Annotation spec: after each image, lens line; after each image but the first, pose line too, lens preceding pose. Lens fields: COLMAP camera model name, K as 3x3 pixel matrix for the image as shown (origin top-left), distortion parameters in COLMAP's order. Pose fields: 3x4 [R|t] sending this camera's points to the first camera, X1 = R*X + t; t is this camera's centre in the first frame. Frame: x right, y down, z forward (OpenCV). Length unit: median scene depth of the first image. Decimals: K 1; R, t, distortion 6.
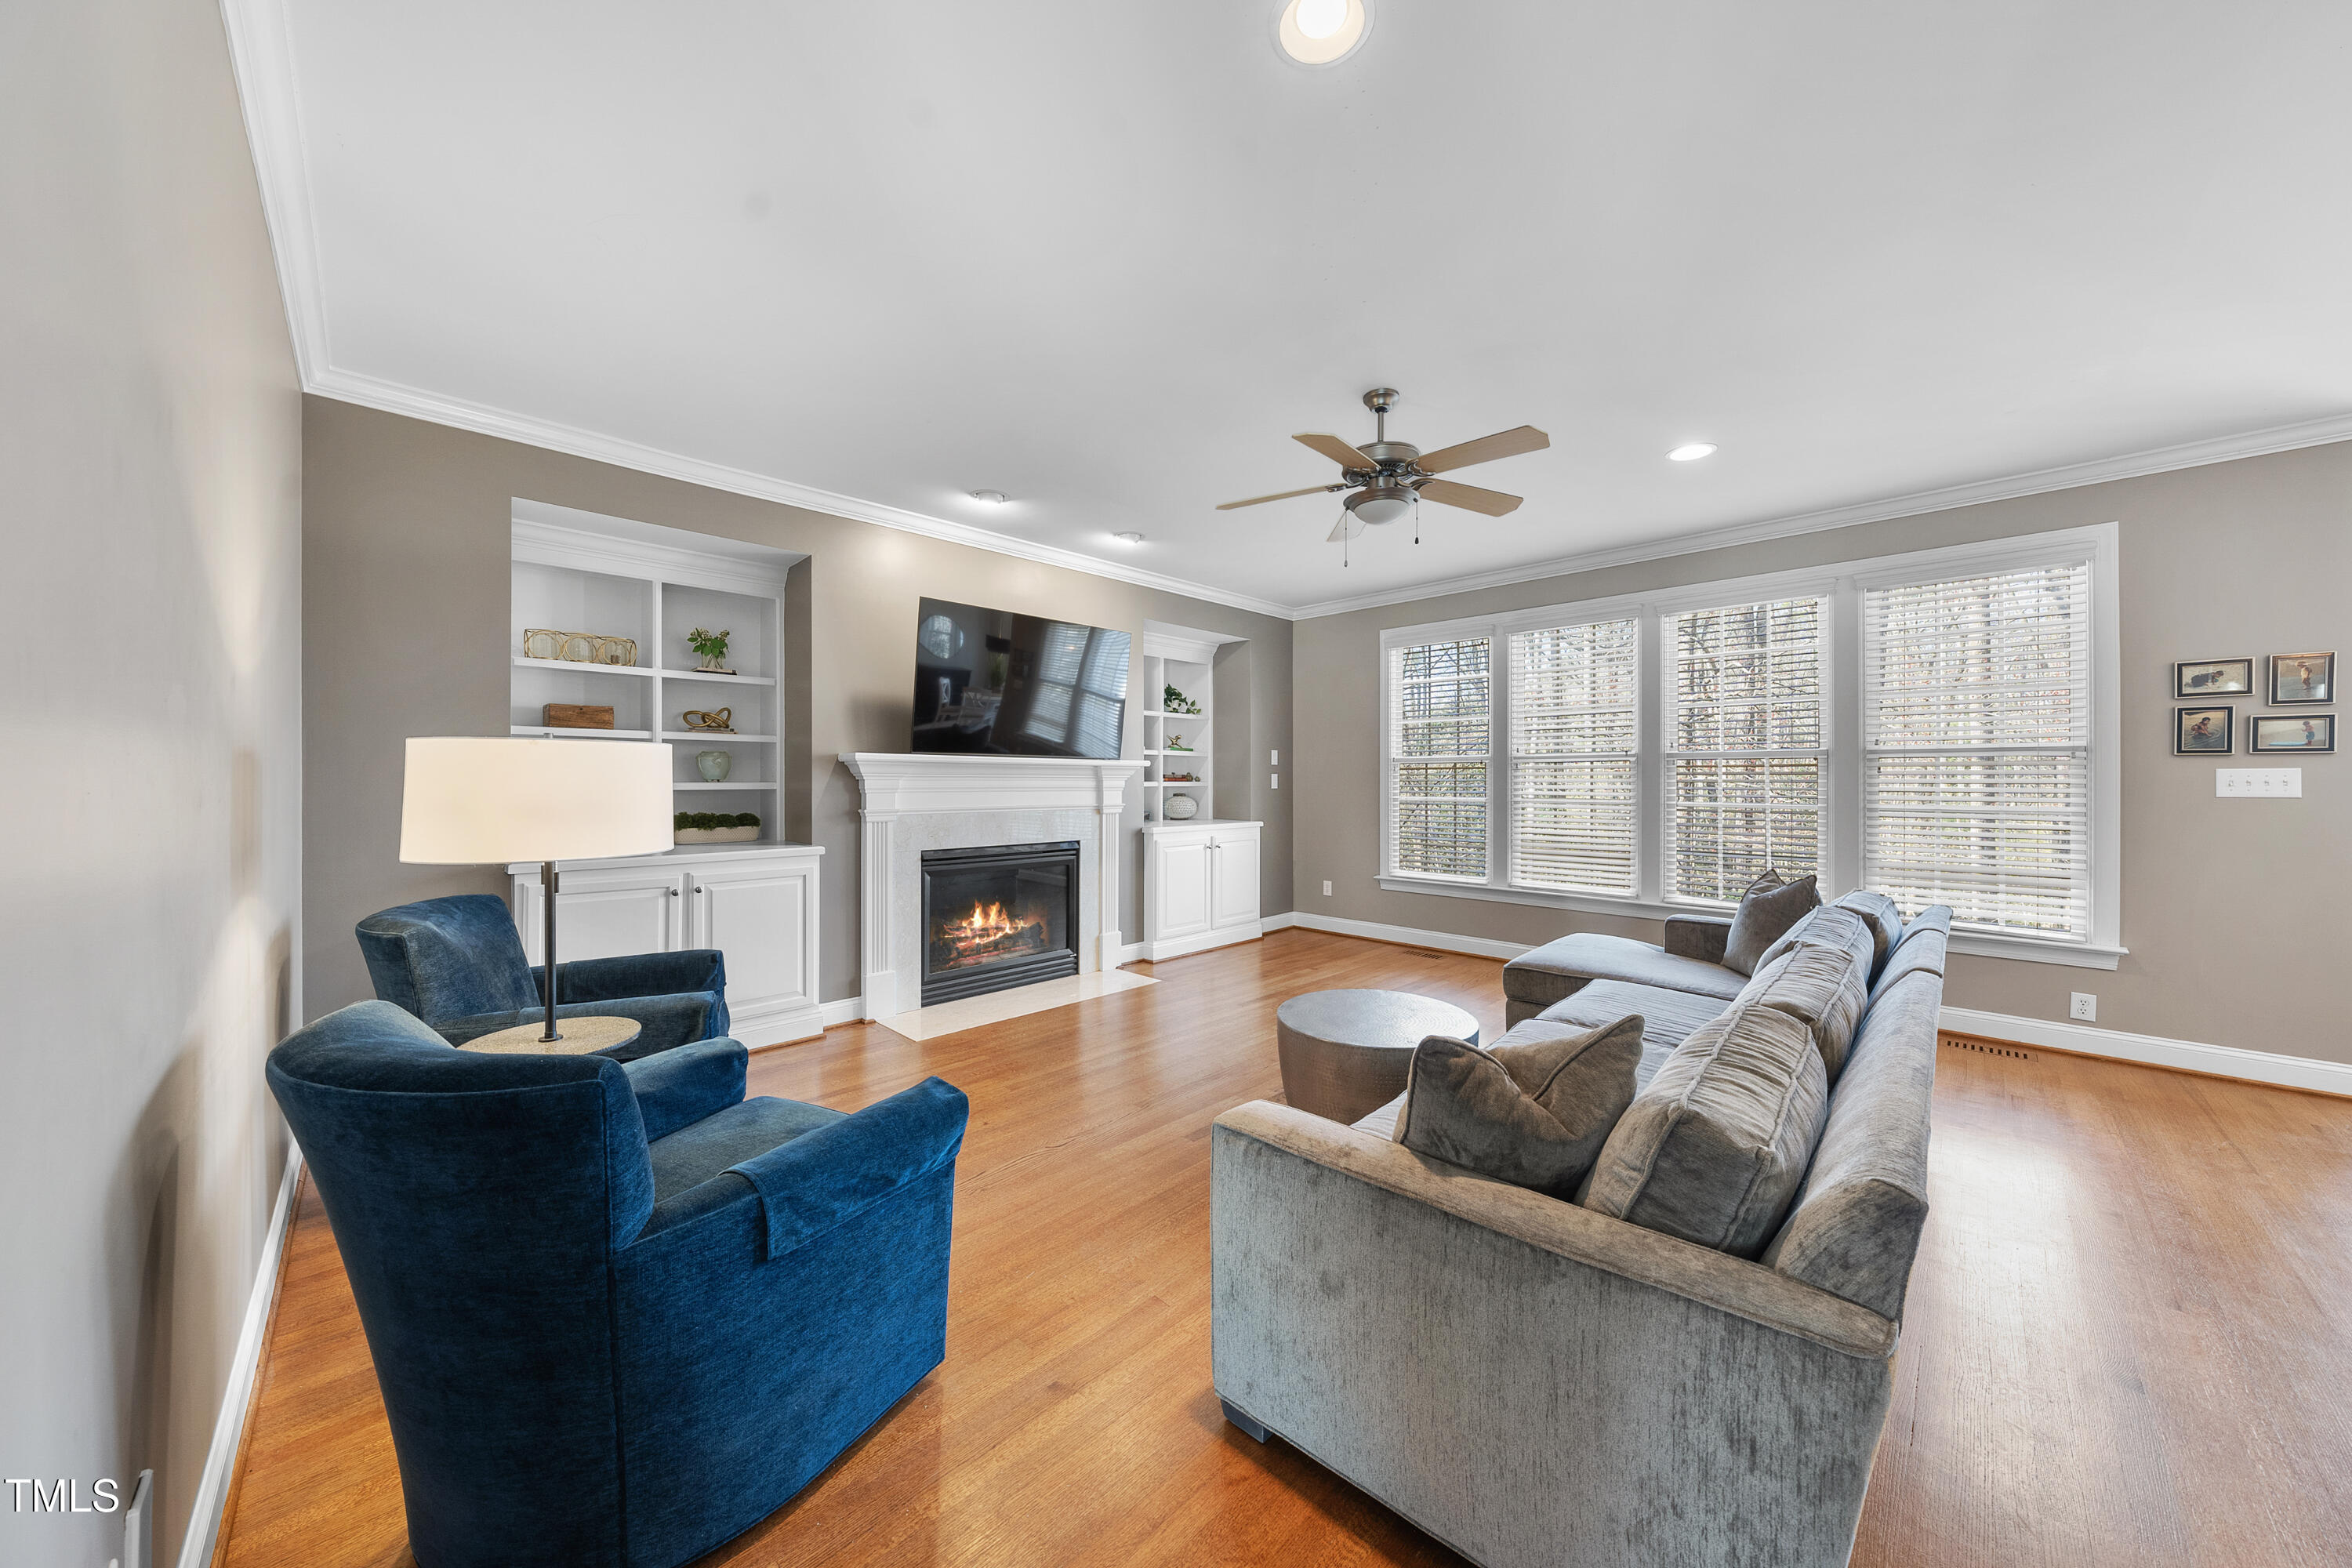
lens RADIAL K [[800.7, 0, 1177.7], [0, 800.7, 787.4], [0, 0, 1]] dist [0.001342, 0.000449]
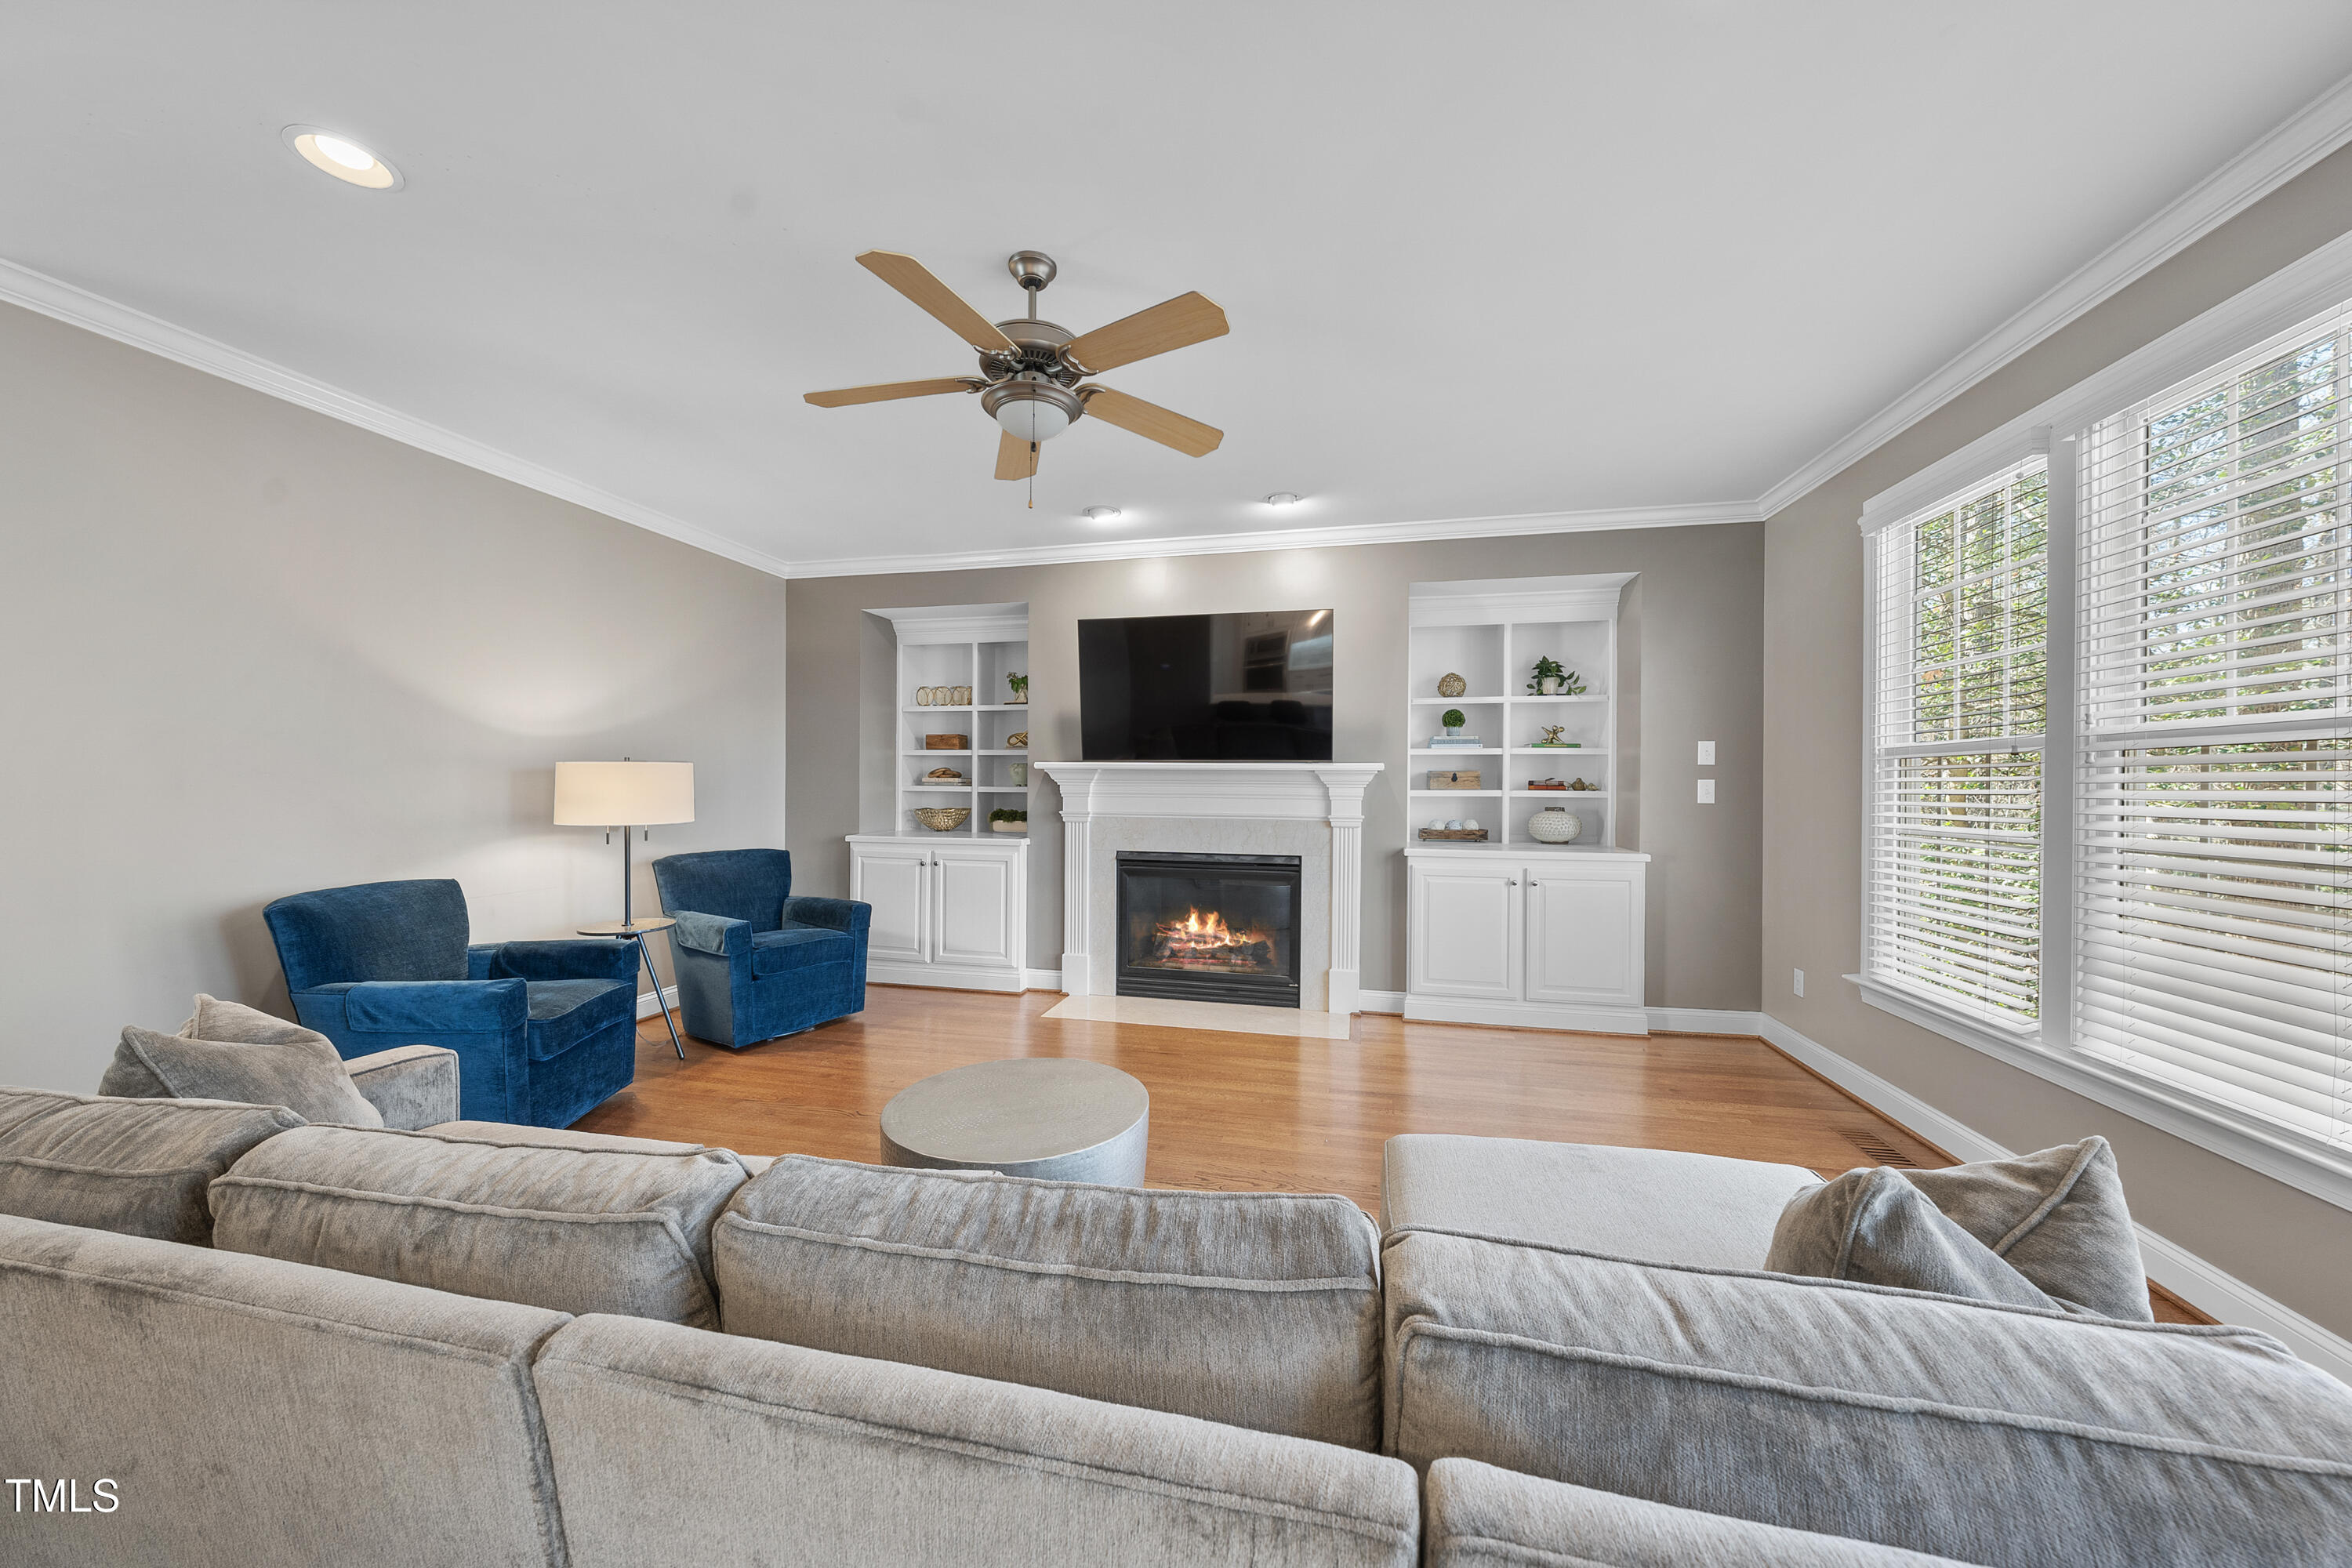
lens RADIAL K [[800.7, 0, 1177.7], [0, 800.7, 787.4], [0, 0, 1]] dist [0.001342, 0.000449]
pose [[0.525892, 0.006184, -0.850529, 0.653919], [-0.013827, 0.999904, -0.001279, -0.006658], [0.850439, 0.012433, 0.525927, 0.500412]]
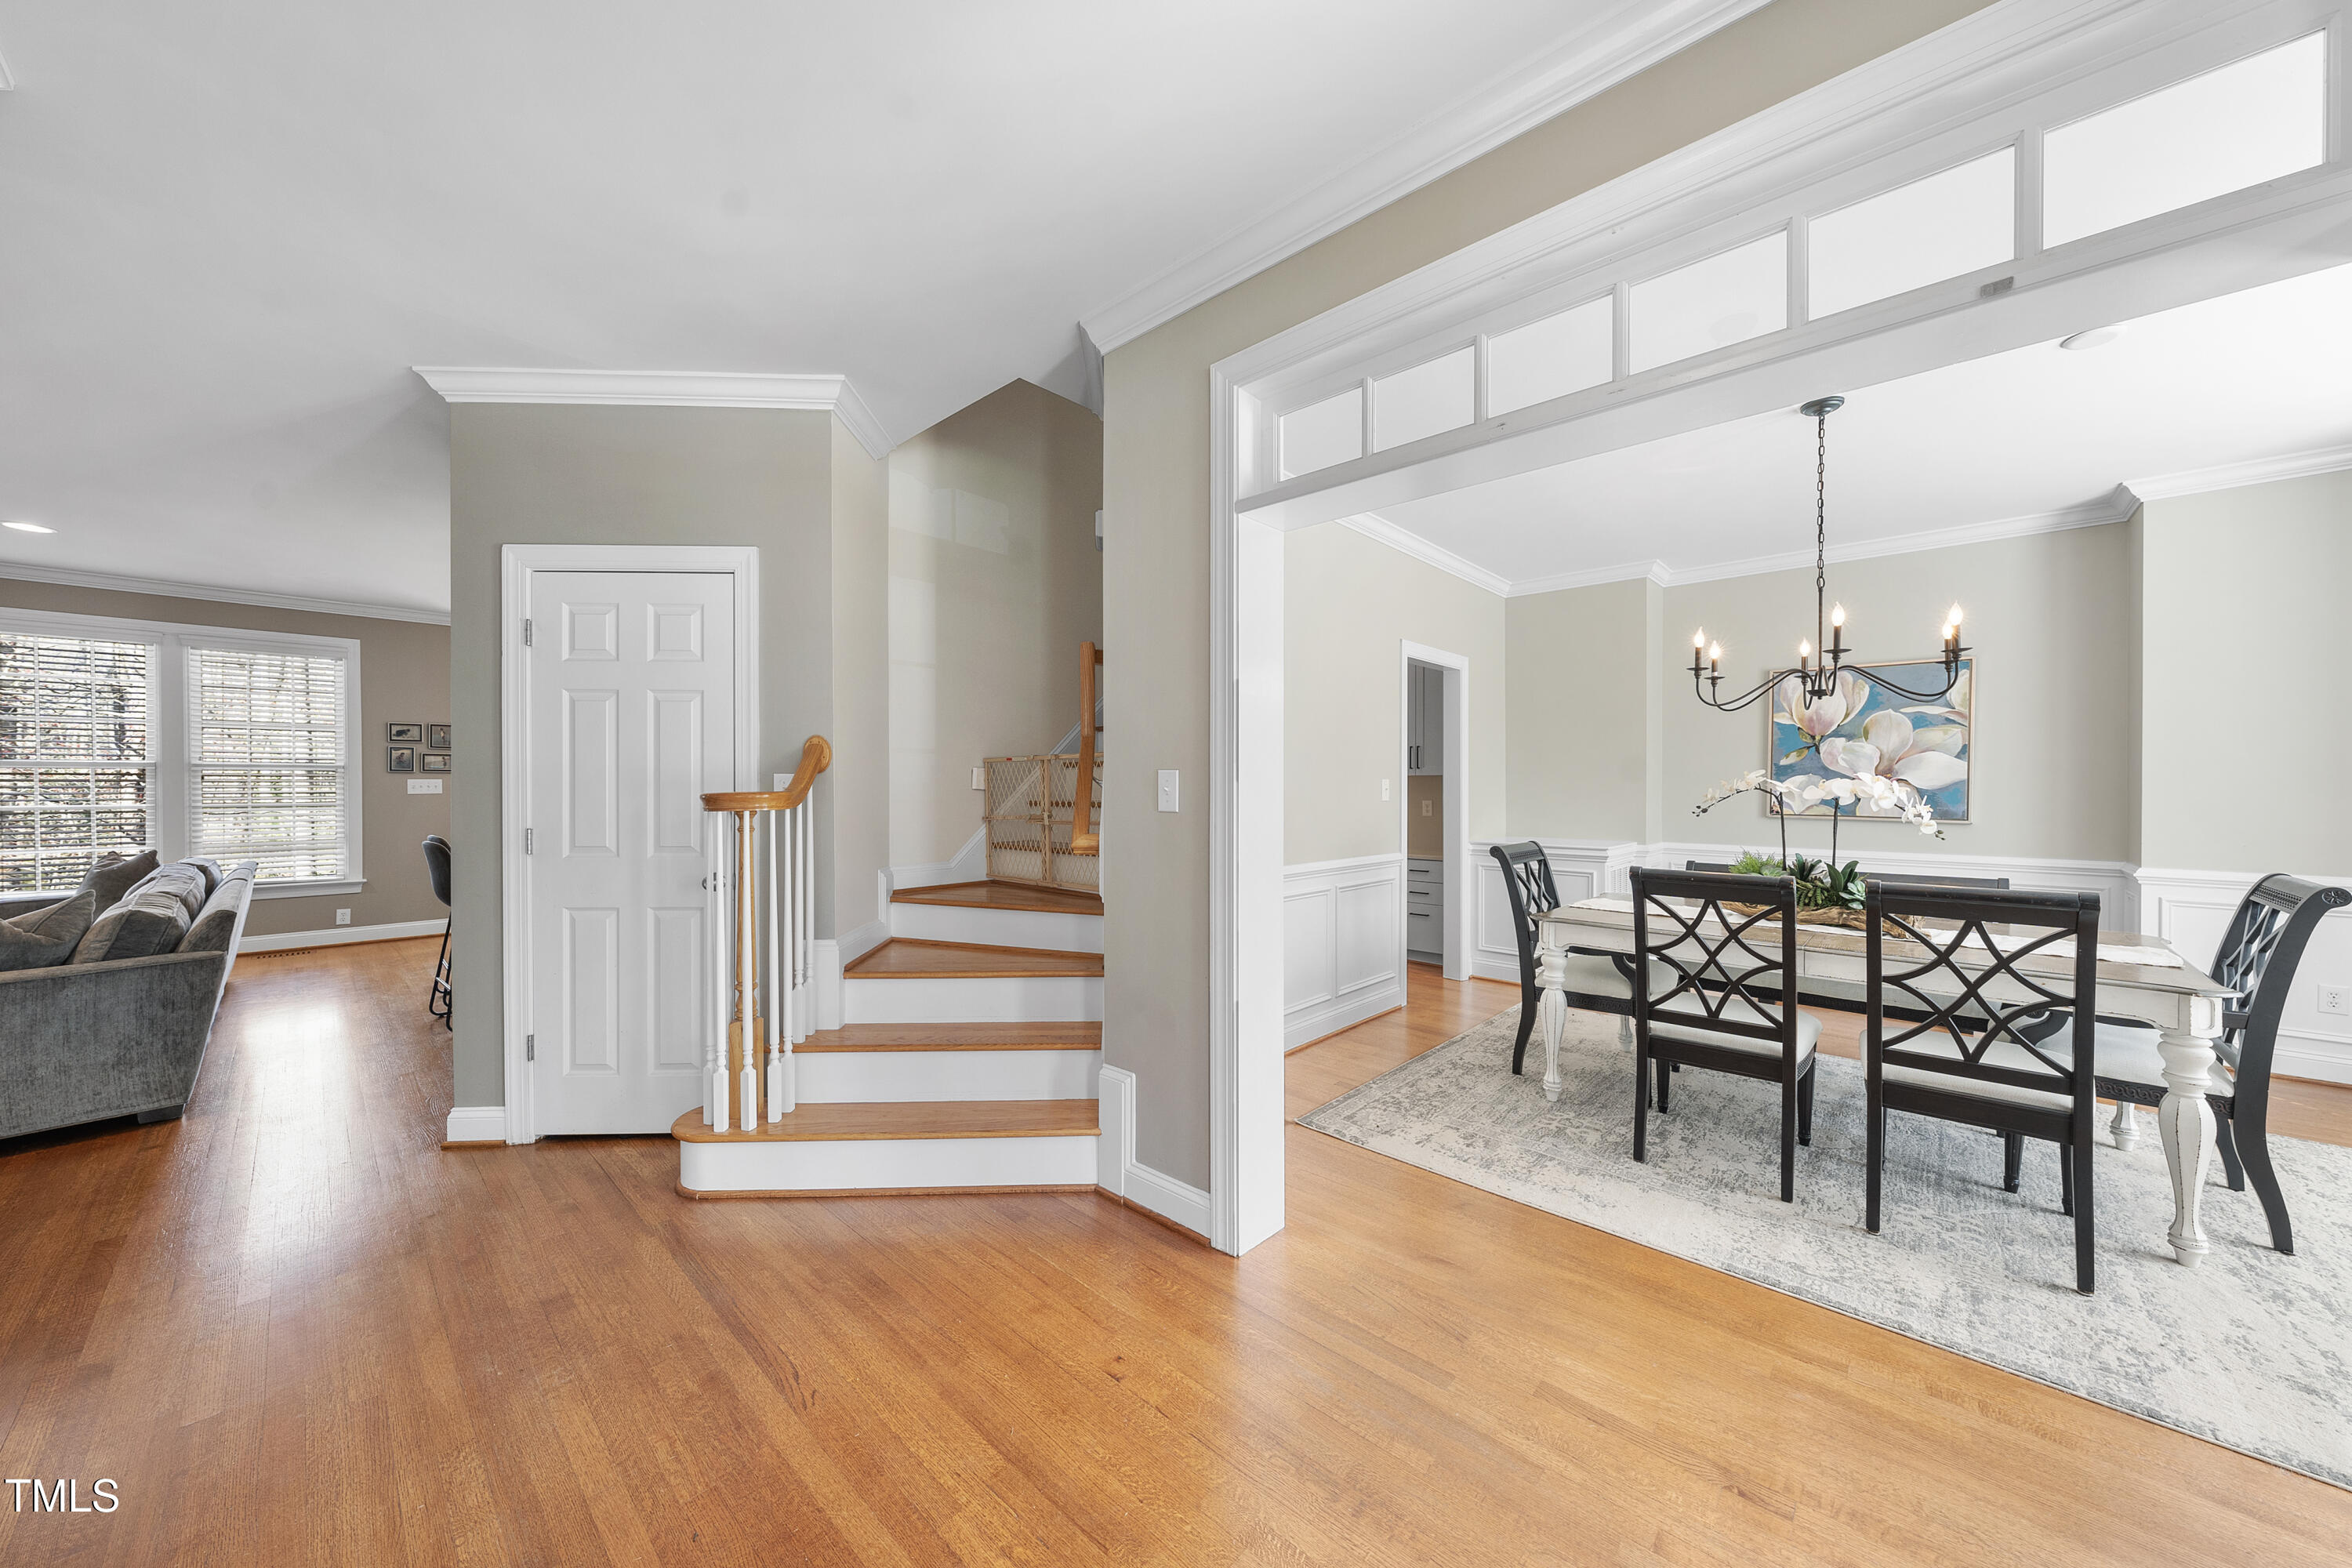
lens RADIAL K [[807.2, 0, 1176.0], [0, 807.2, 784.0], [0, 0, 1]] dist [0.000834, 0.000137]
pose [[-0.035839, 0.002105, 0.999355, -0.564895], [0.010974, 0.999938, -0.001712, 0.008990], [-0.999297, 0.010906, -0.035860, -0.613420]]
